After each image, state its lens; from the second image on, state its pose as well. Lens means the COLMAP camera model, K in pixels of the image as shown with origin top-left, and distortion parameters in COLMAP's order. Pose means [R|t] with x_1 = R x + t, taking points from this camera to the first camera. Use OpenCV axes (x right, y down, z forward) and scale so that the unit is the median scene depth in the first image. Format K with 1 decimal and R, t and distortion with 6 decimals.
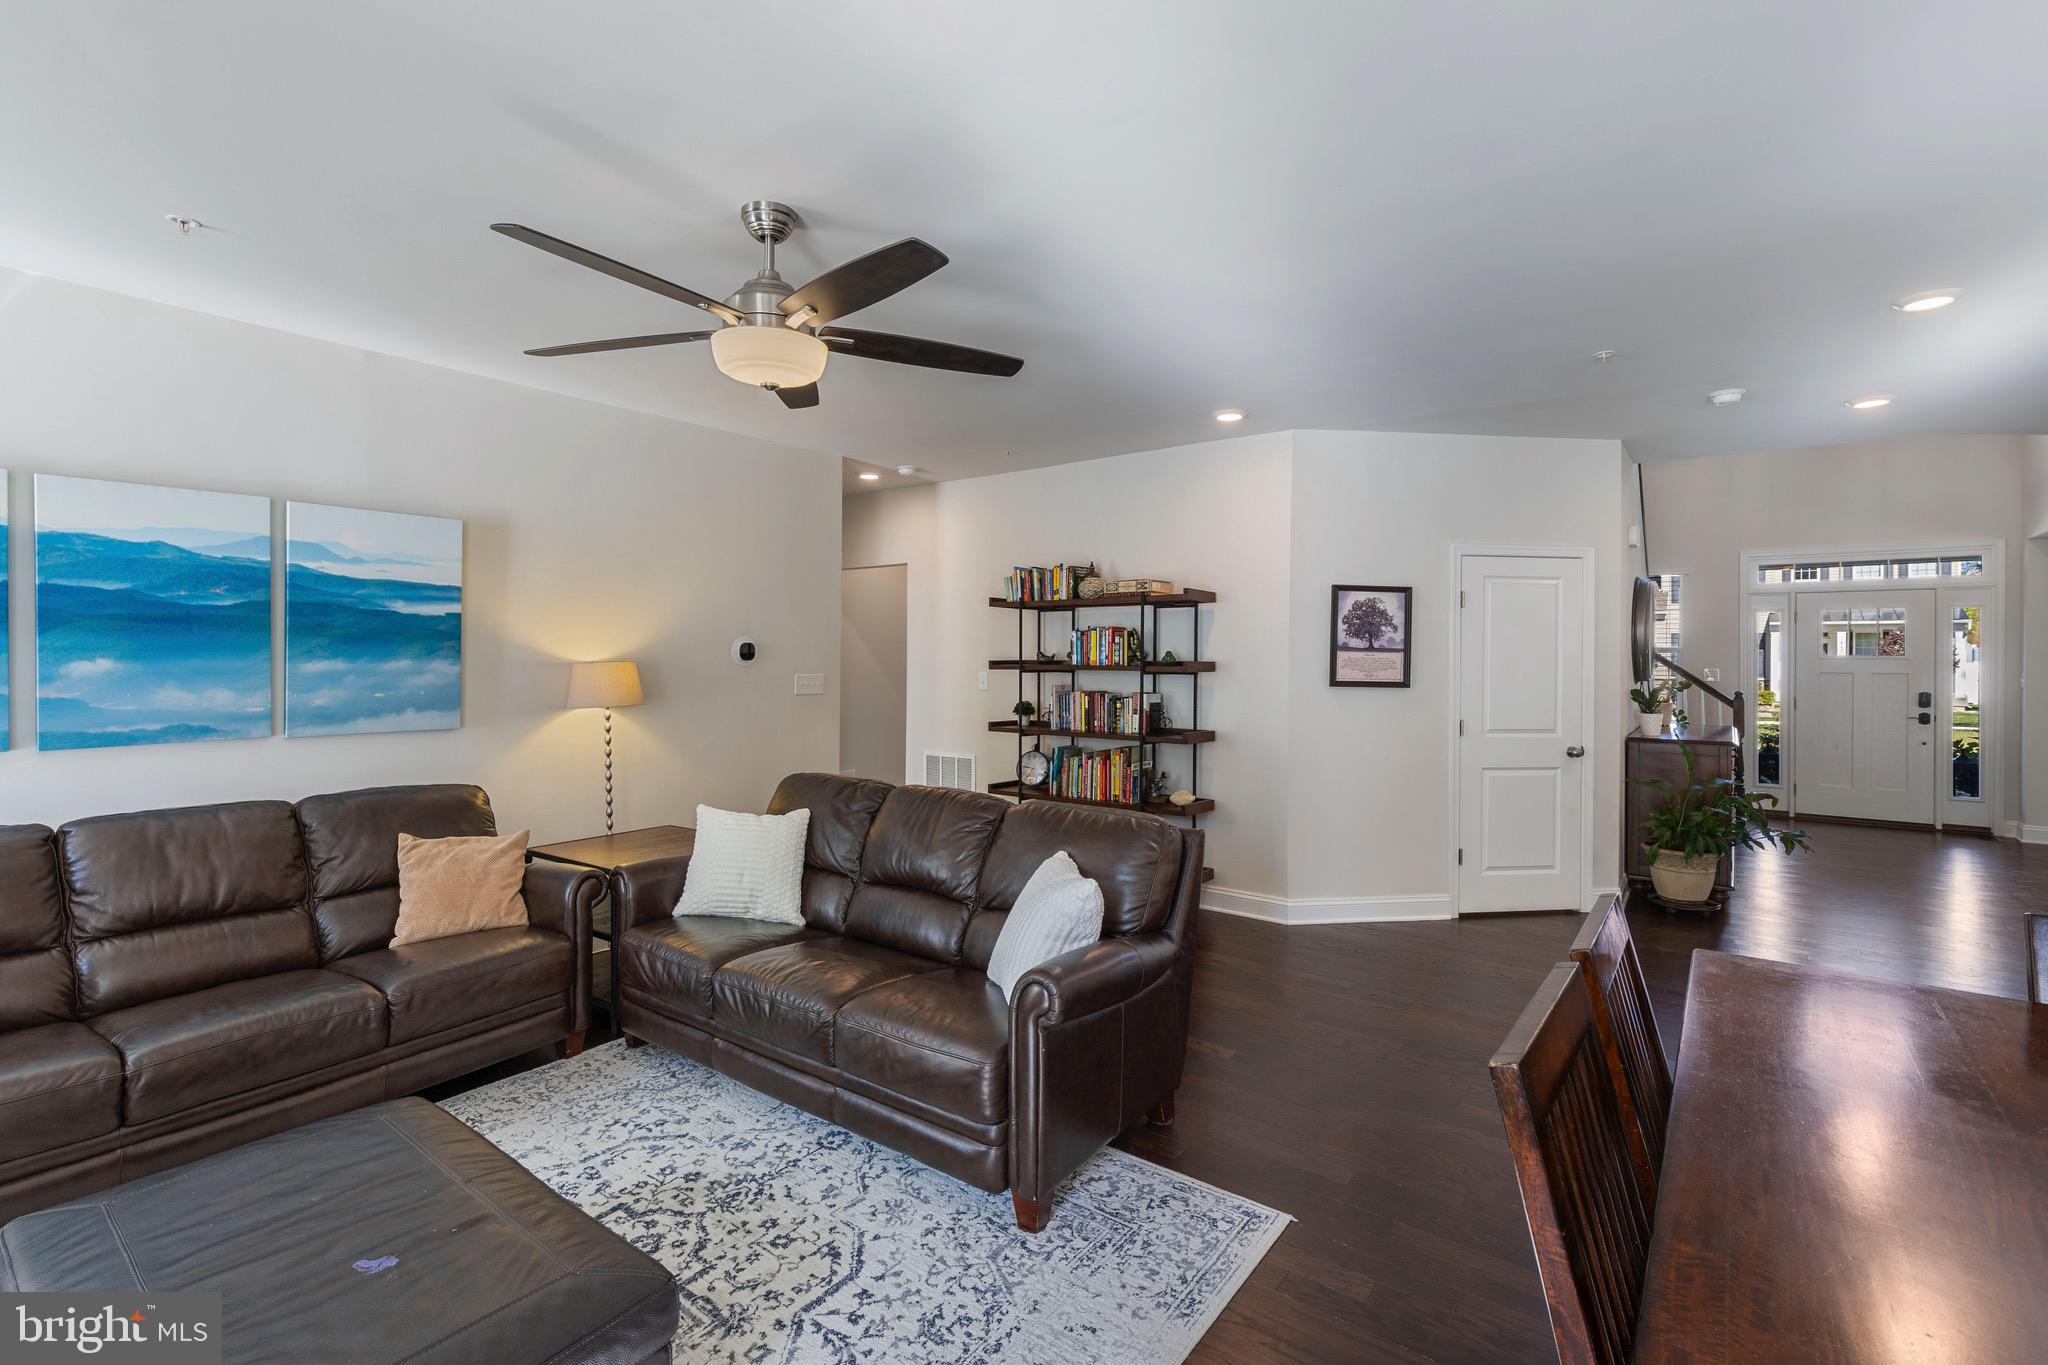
lens RADIAL K [[923.1, 0, 1022.8], [0, 923.1, 666.7], [0, 0, 1]] dist [0.005138, -0.001641]
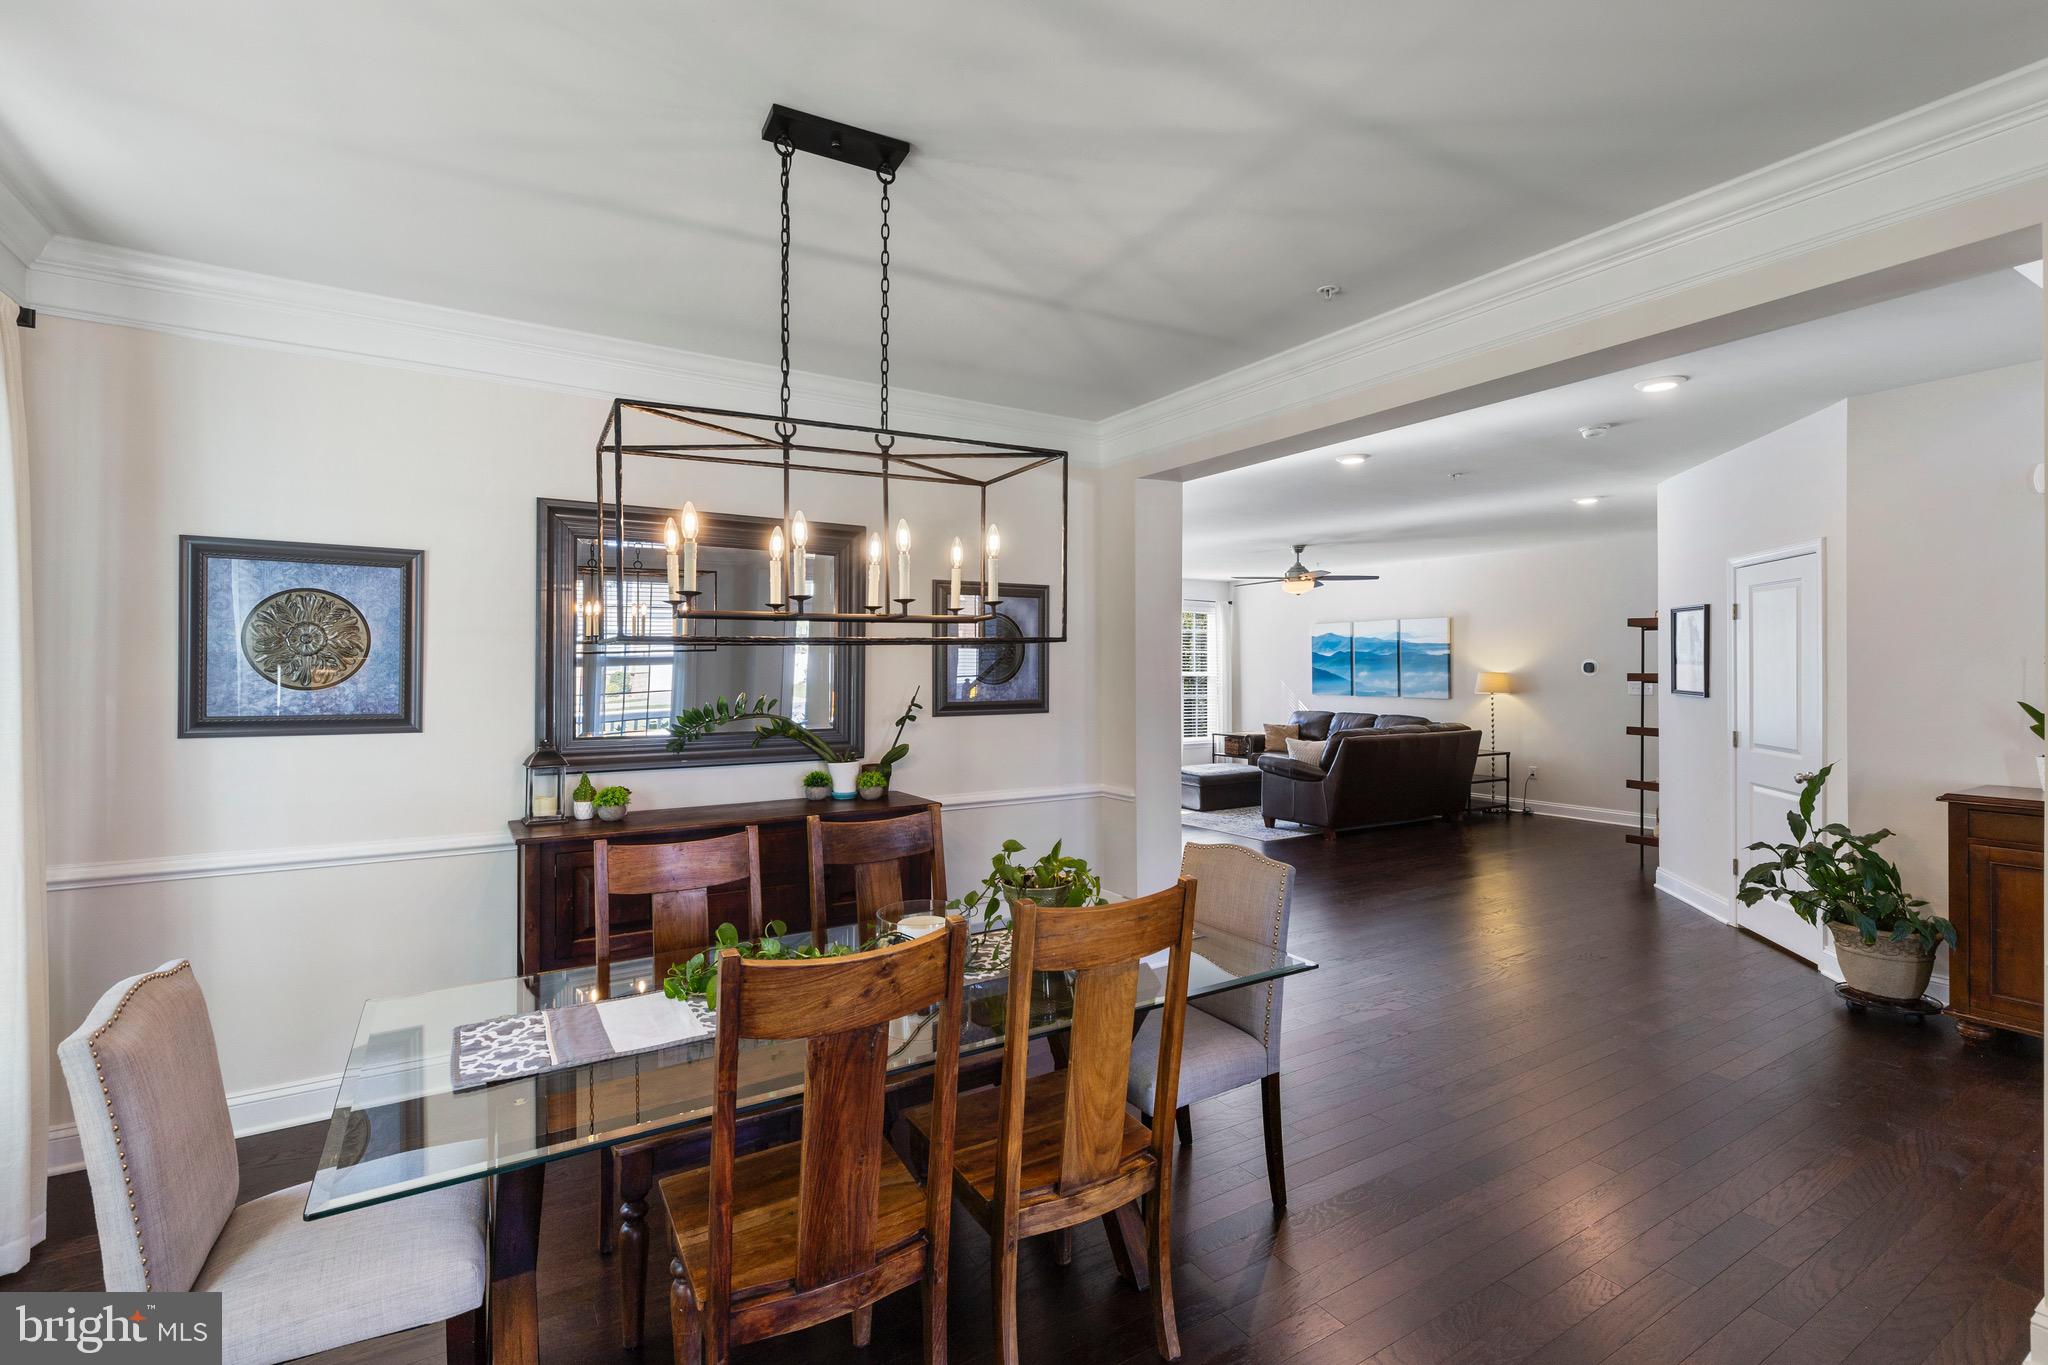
lens RADIAL K [[923.1, 0, 1036.6], [0, 923.1, 674.9], [0, 0, 1]] dist [0.005138, -0.001641]
pose [[-0.345950, 0.001681, -0.938252, 1.880853], [-0.011396, 0.999917, 0.005993, -0.001491], [0.938184, 0.012765, -0.345902, 0.704918]]
